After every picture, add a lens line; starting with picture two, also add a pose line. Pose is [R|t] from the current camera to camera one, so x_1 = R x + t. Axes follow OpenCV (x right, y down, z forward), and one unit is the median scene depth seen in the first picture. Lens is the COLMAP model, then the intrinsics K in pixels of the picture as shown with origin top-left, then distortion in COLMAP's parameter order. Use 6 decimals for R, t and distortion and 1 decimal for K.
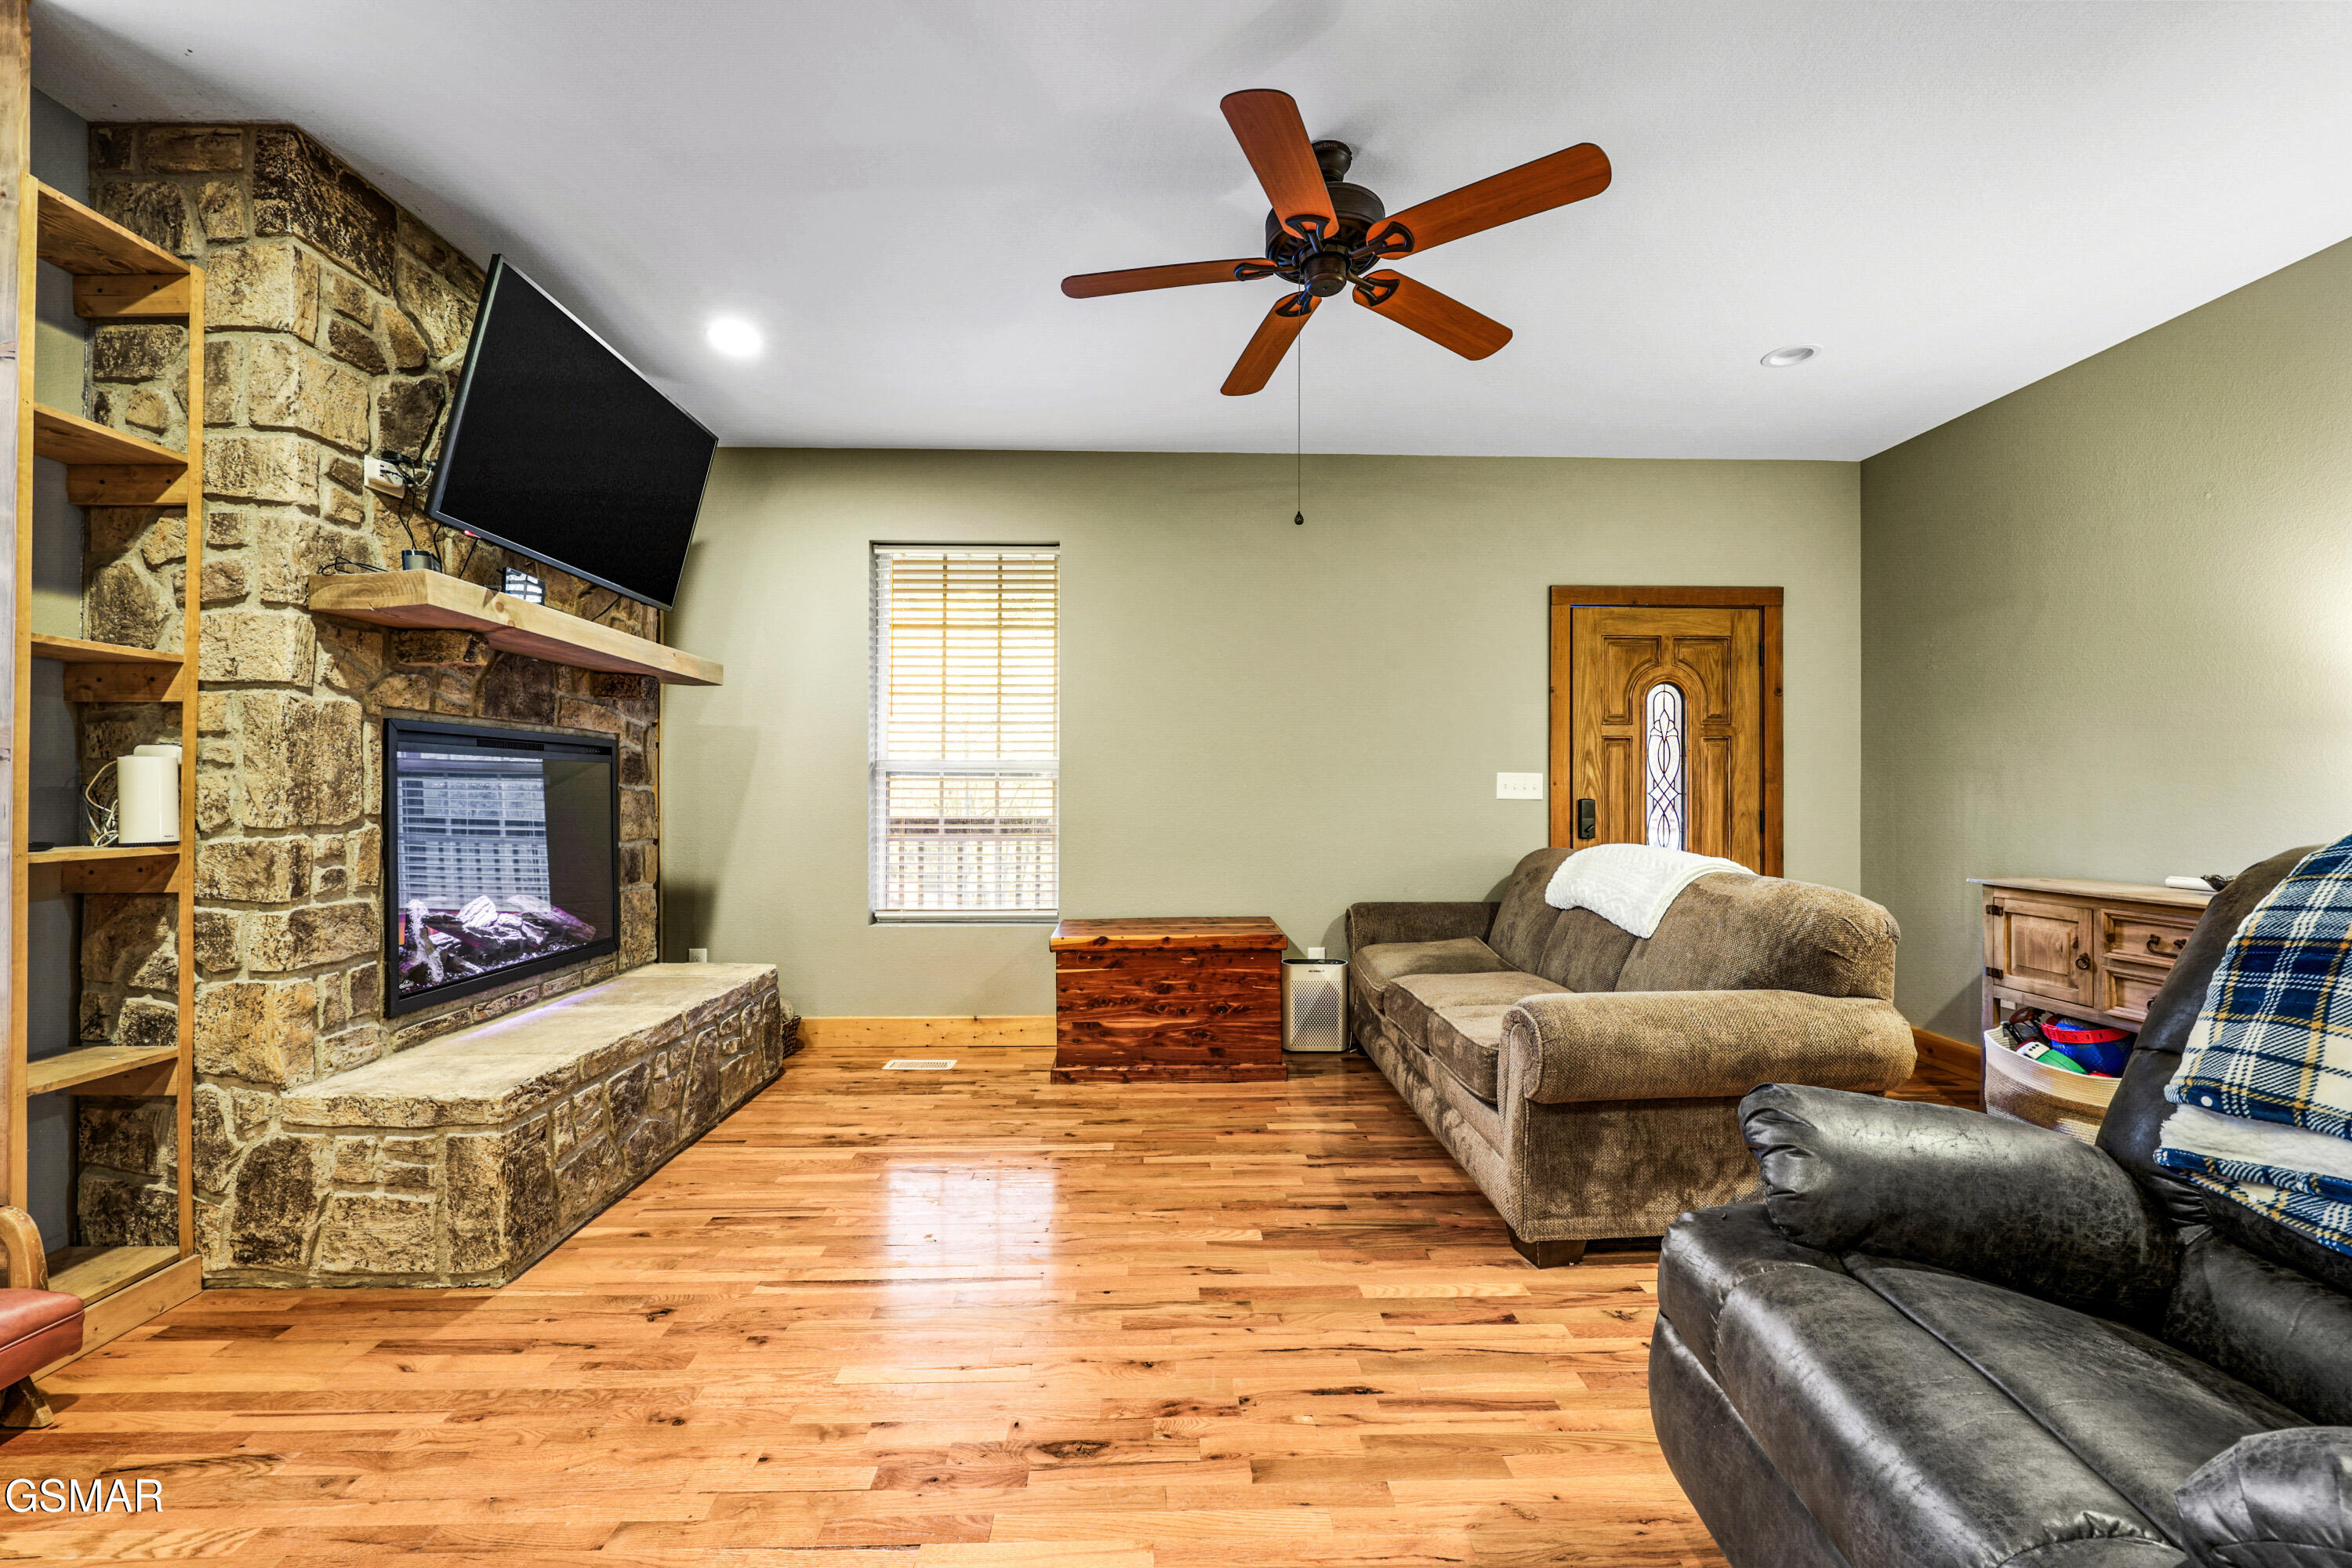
lens RADIAL K [[945.3, 0, 1176.5], [0, 945.3, 791.3], [0, 0, 1]] dist [0.000267, -0.000222]
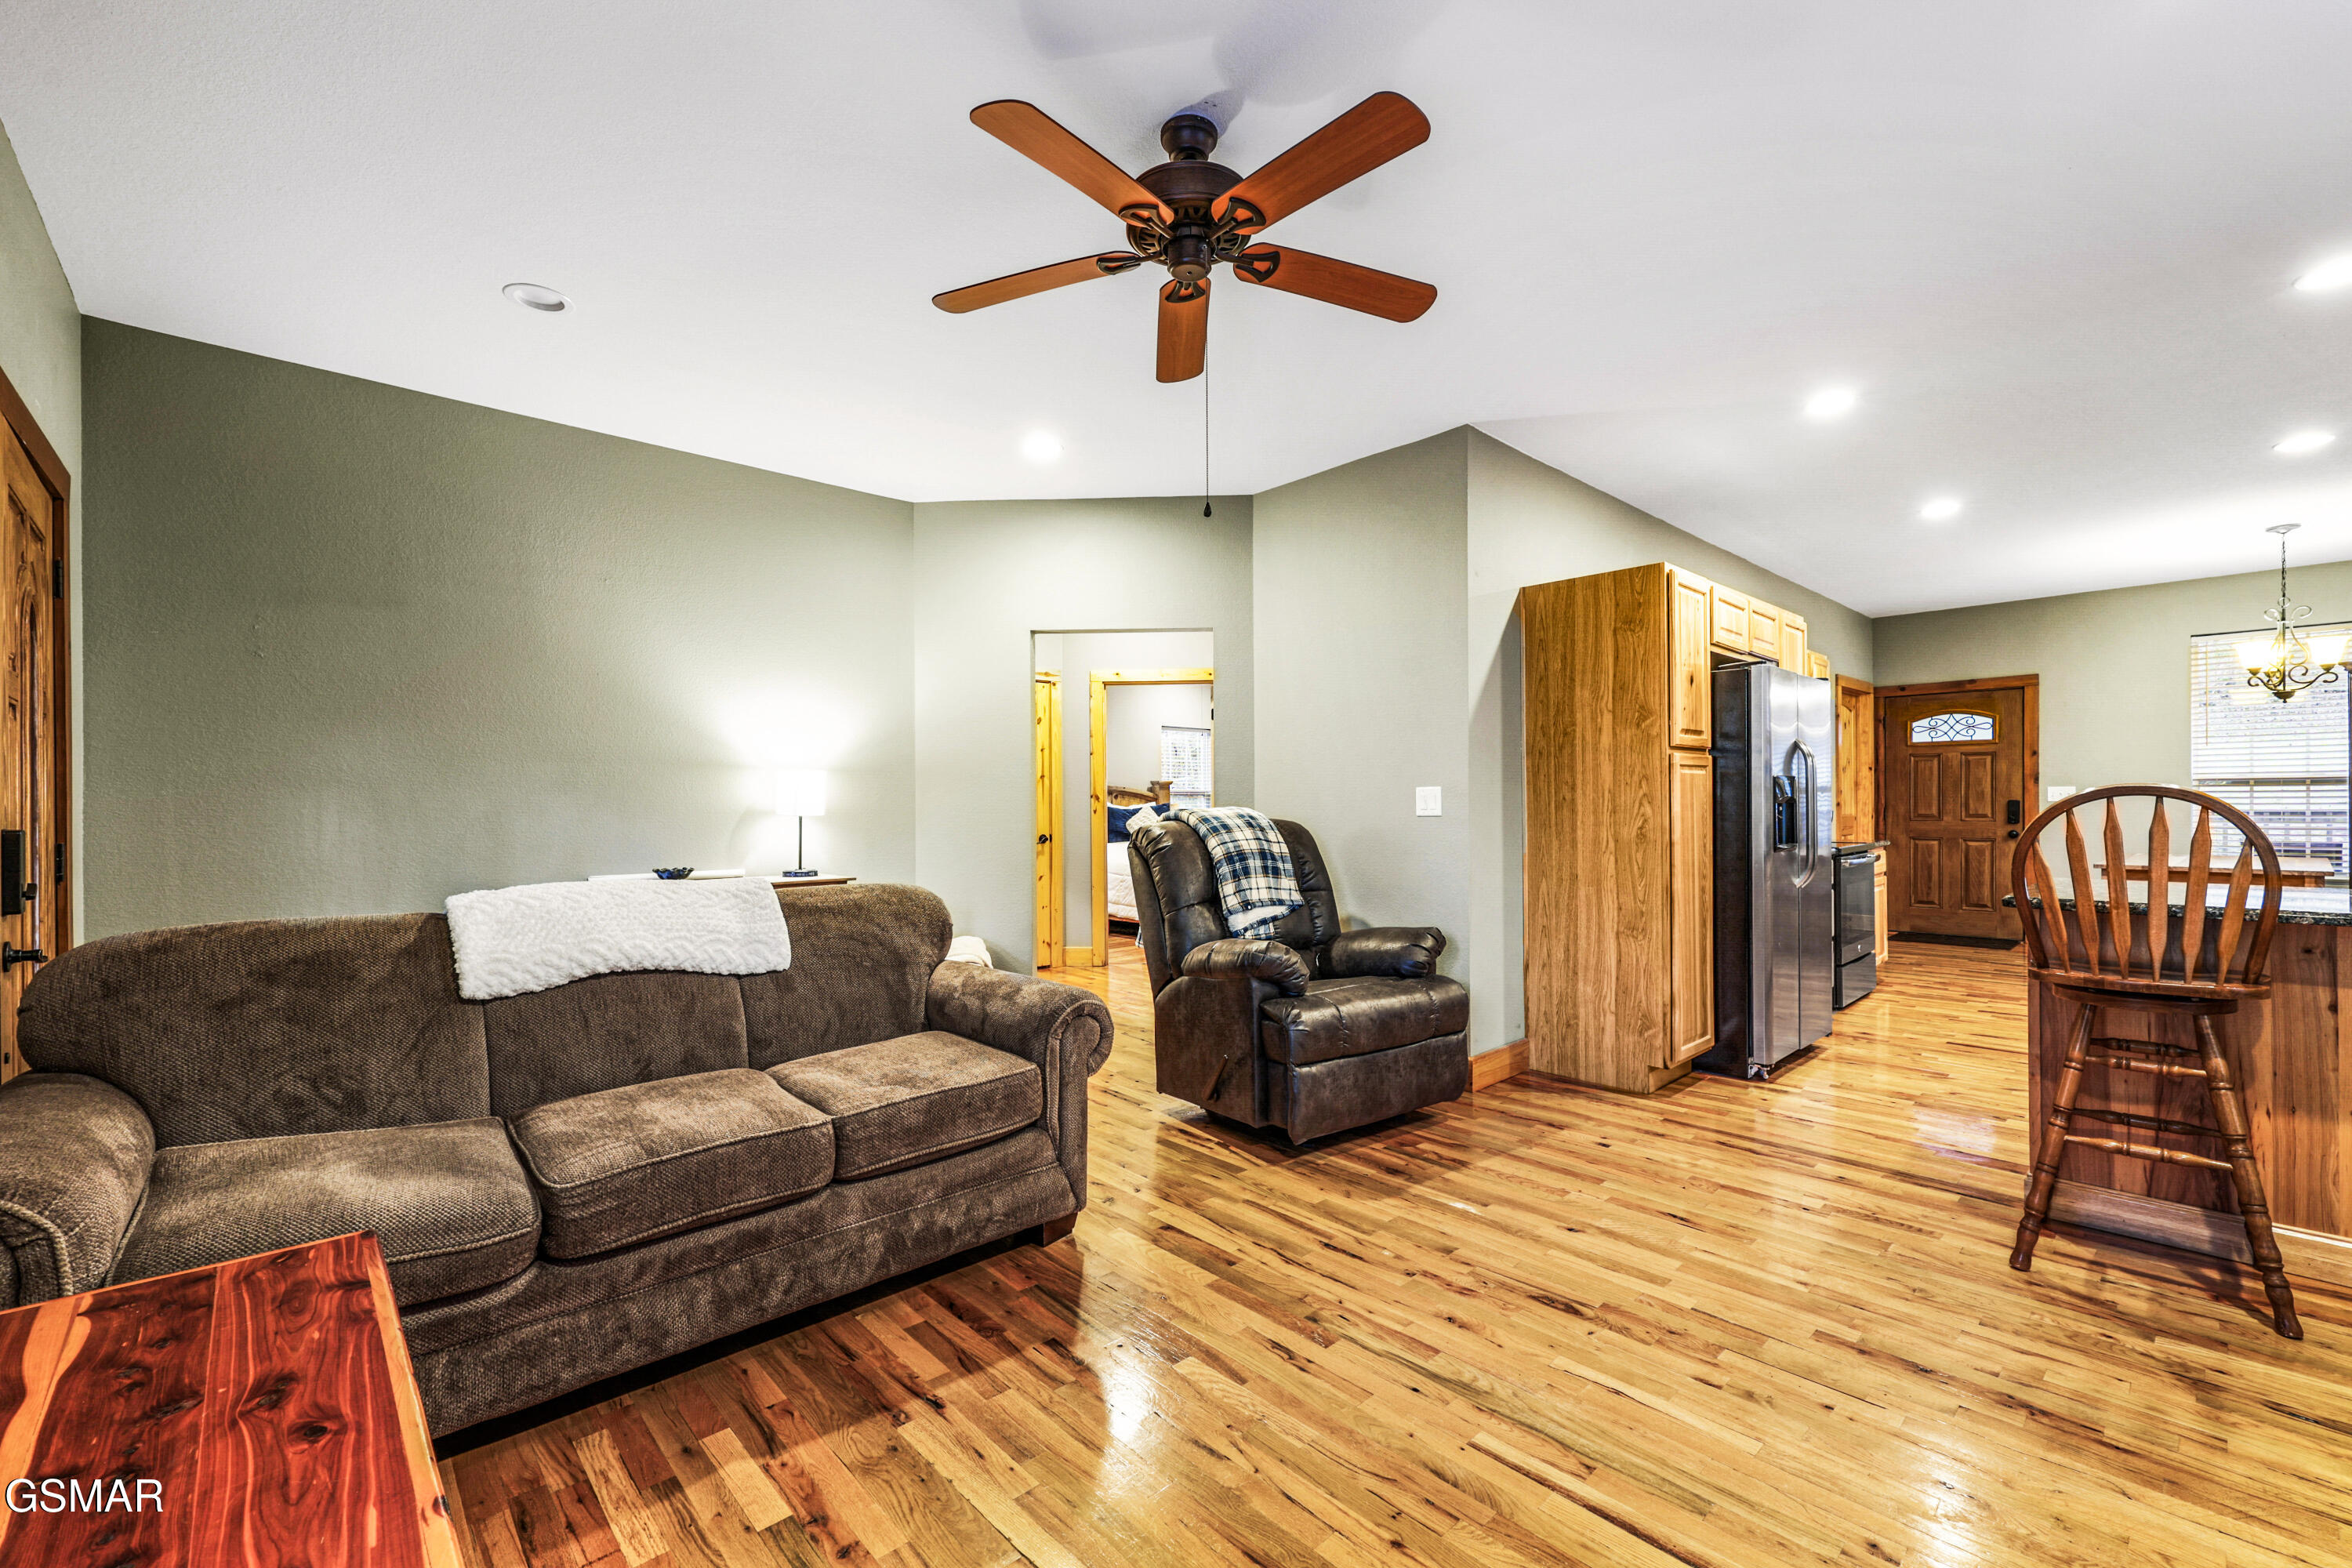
lens RADIAL K [[945.3, 0, 1189.4], [0, 945.3, 806.0], [0, 0, 1]] dist [0.000267, -0.000222]
pose [[-0.649425, 0.004074, 0.760415, -0.437820], [0.005870, 0.999983, -0.000345, 0.004805], [-0.760403, 0.004239, -0.649438, 1.265113]]
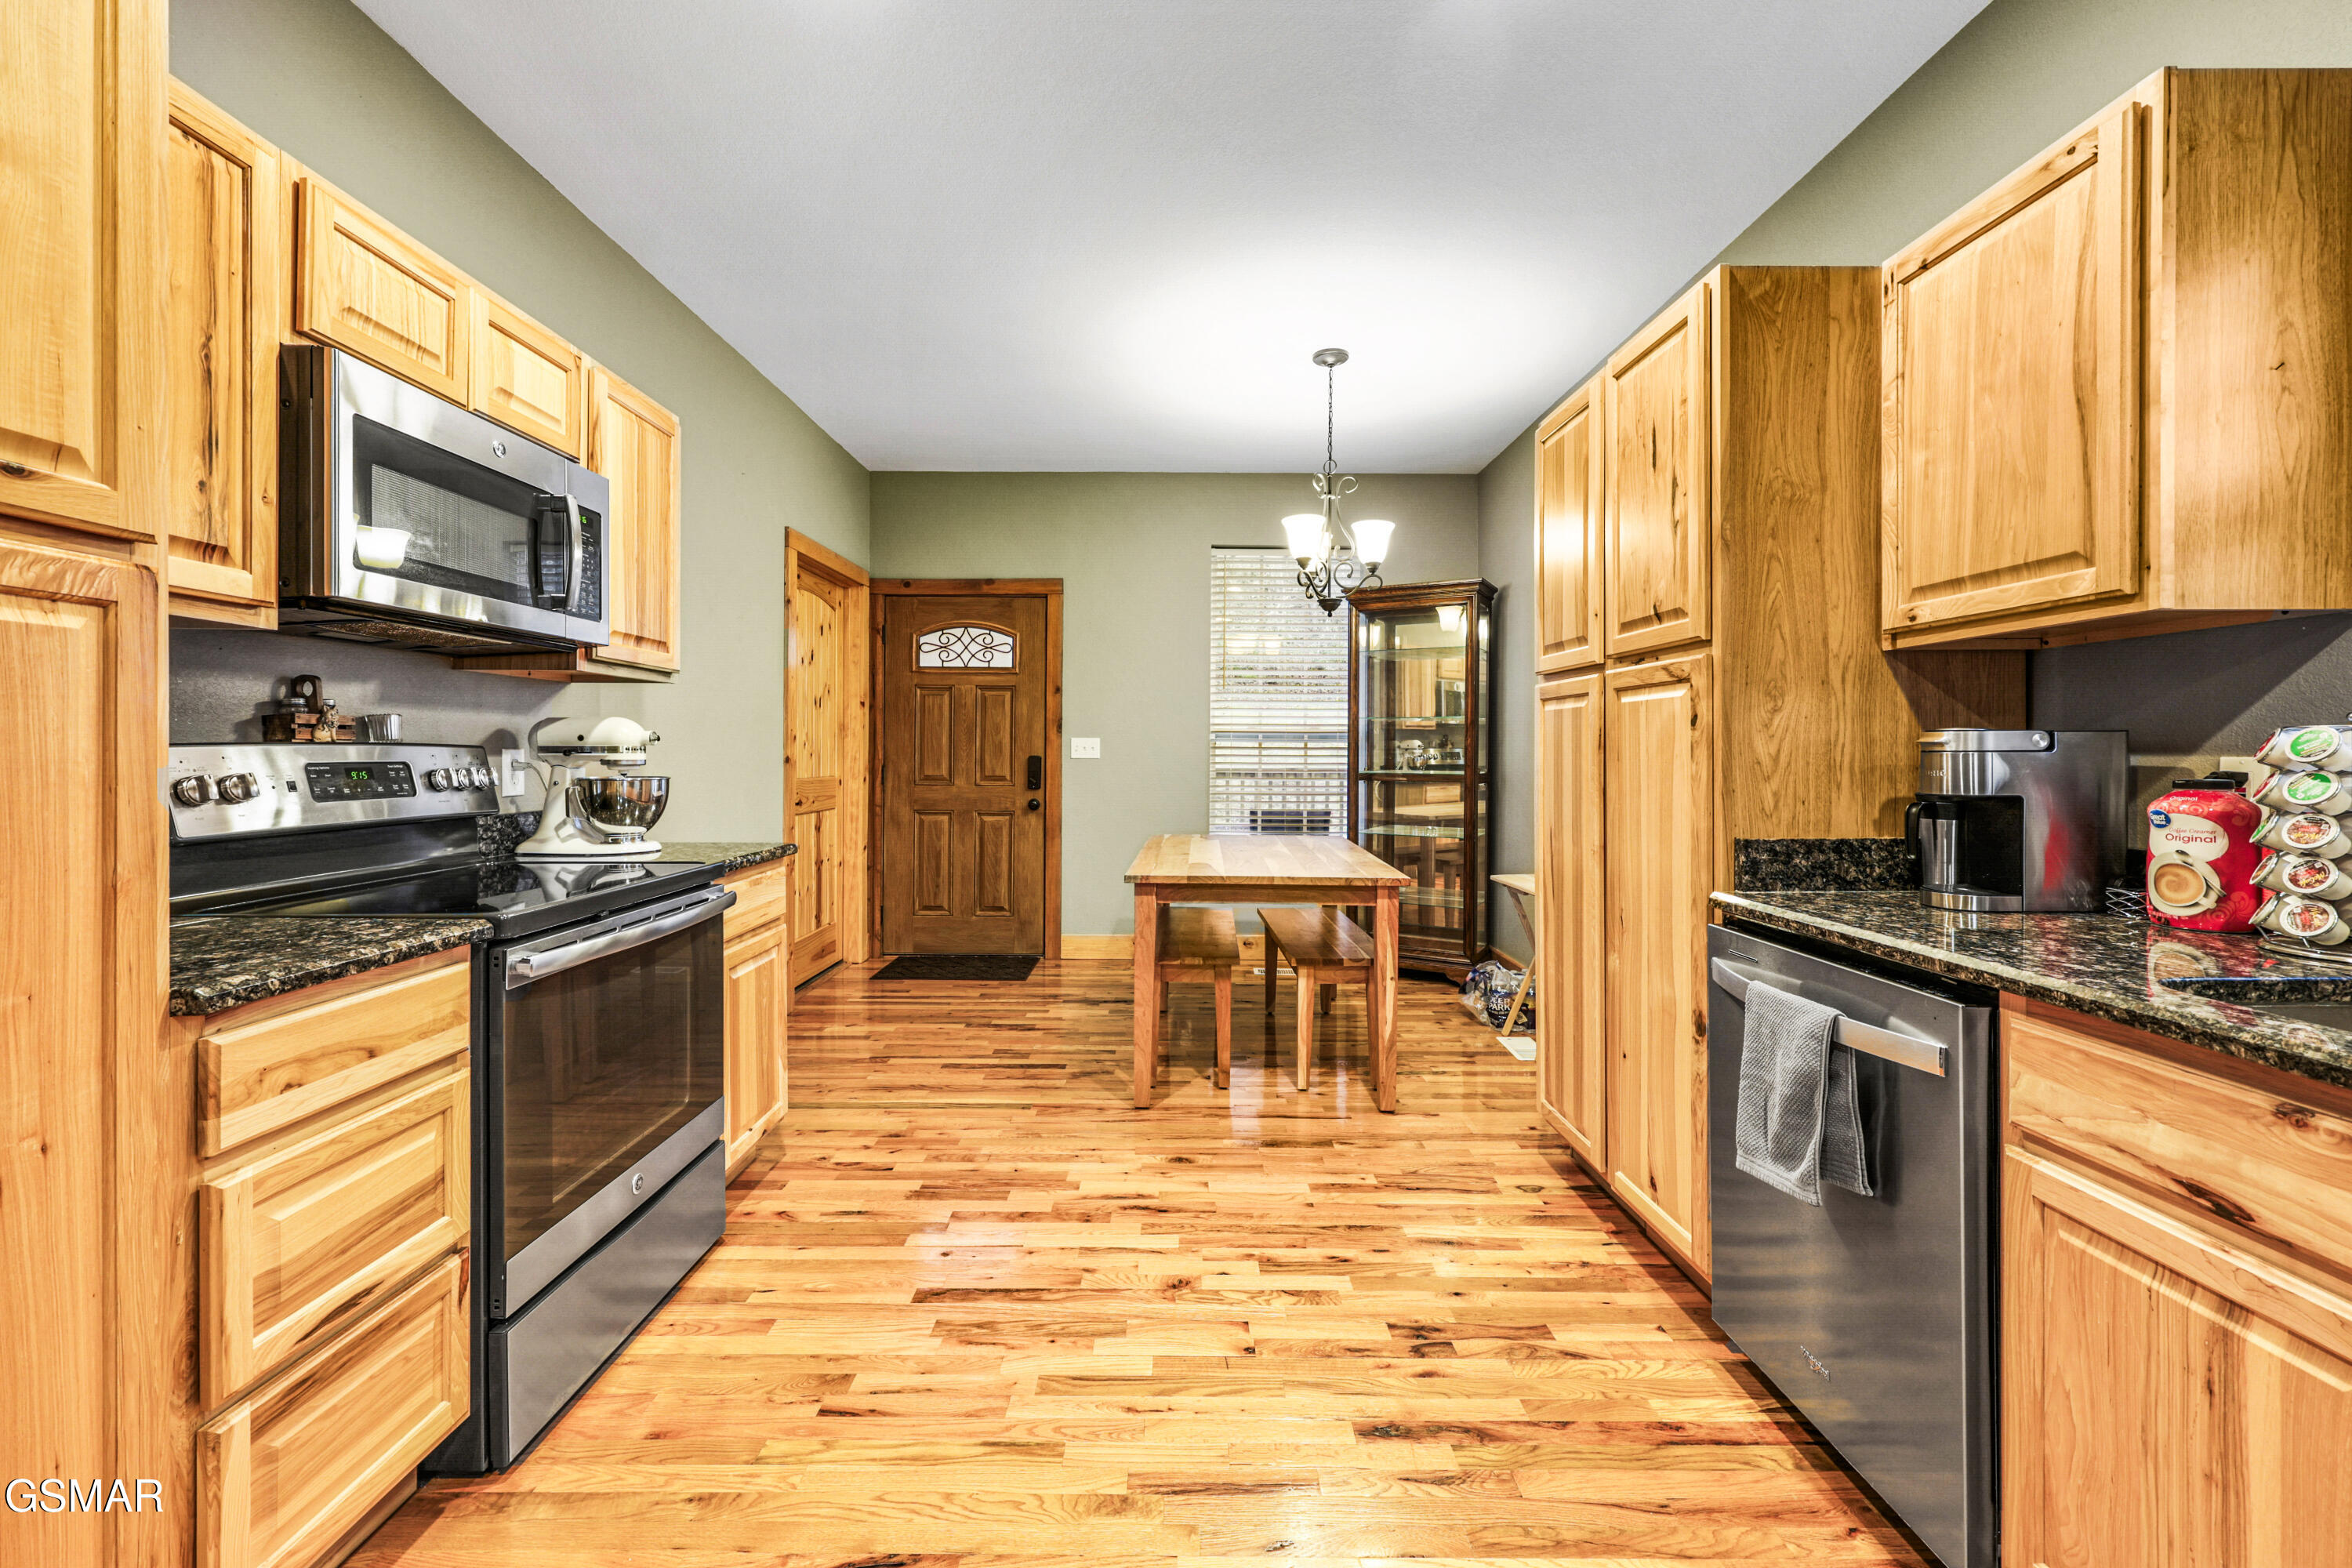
lens RADIAL K [[945.3, 0, 1183.6], [0, 945.3, 756.4], [0, 0, 1]] dist [0.000267, -0.000222]
pose [[-0.999707, -0.006377, 0.023354, -0.264447], [-0.006352, 0.999979, 0.001142, -0.002062], [-0.023360, 0.000993, -0.999727, -0.314824]]
